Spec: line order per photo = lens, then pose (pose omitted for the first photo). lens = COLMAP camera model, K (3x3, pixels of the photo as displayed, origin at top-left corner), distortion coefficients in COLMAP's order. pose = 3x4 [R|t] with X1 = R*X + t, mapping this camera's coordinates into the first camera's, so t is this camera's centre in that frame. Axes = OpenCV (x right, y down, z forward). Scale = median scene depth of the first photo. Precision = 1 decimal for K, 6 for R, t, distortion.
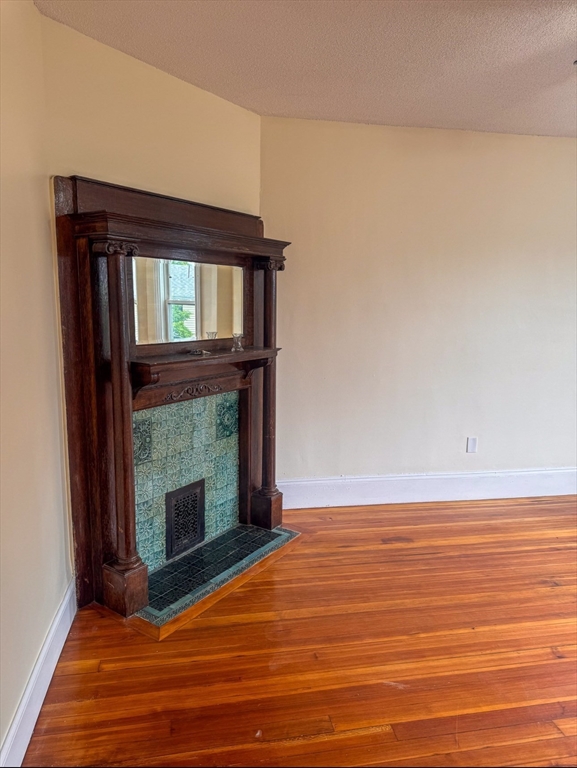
lens RADIAL K [[543.0, 0, 288.5], [0, 543.0, 384.0], [0, 0, 1]] dist [0.080292, -0.098491]
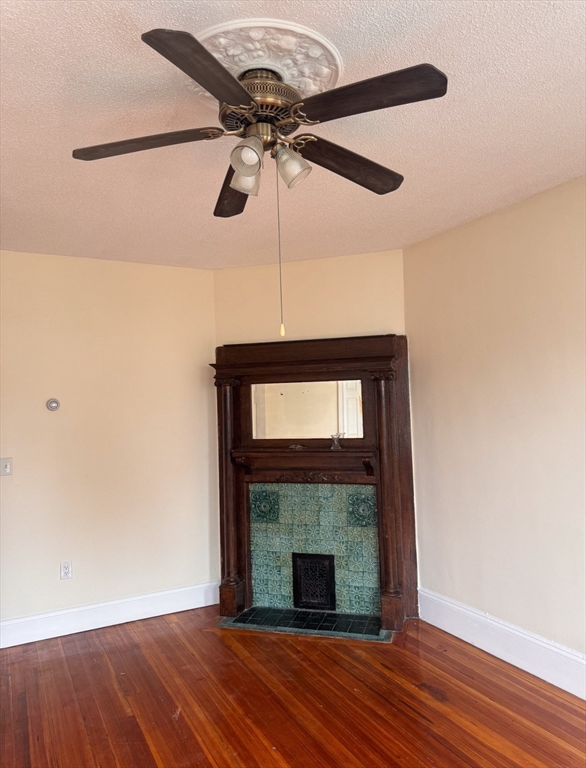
lens RADIAL K [[543.5, 0, 289.9], [0, 543.5, 359.4], [0, 0, 1]] dist [-0.001550, -0.003343]
pose [[0.290445, -0.106372, -0.950961, 1.052306], [-0.121381, 0.981679, -0.146880, -0.065717], [0.949162, 0.158089, 0.272212, 0.537195]]
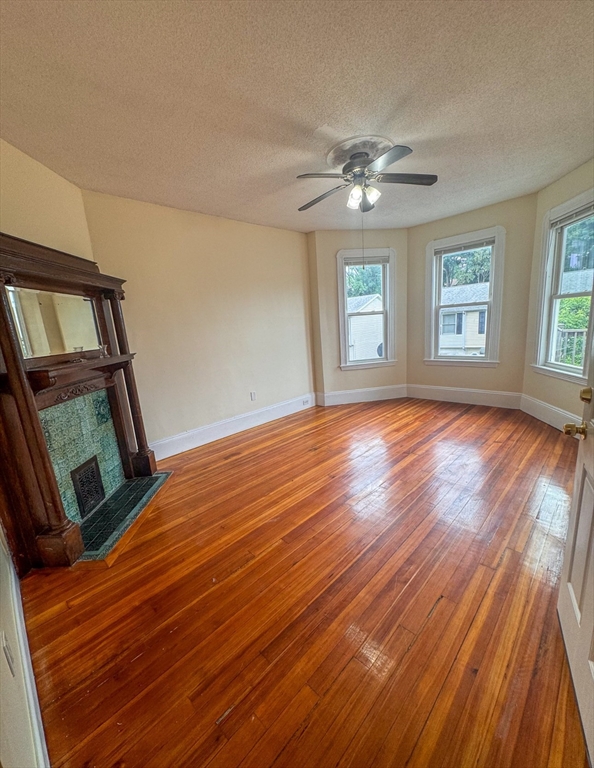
lens RADIAL K [[314.9, 0, 296.0], [0, 314.9, 393.2], [0, 0, 1]] dist [-0.000355, -0.000053]
pose [[0.816895, -0.197760, 0.541824, -0.148515], [0.176454, 0.980031, 0.091667, 0.039779], [-0.549132, 0.020725, 0.835479, 0.062440]]
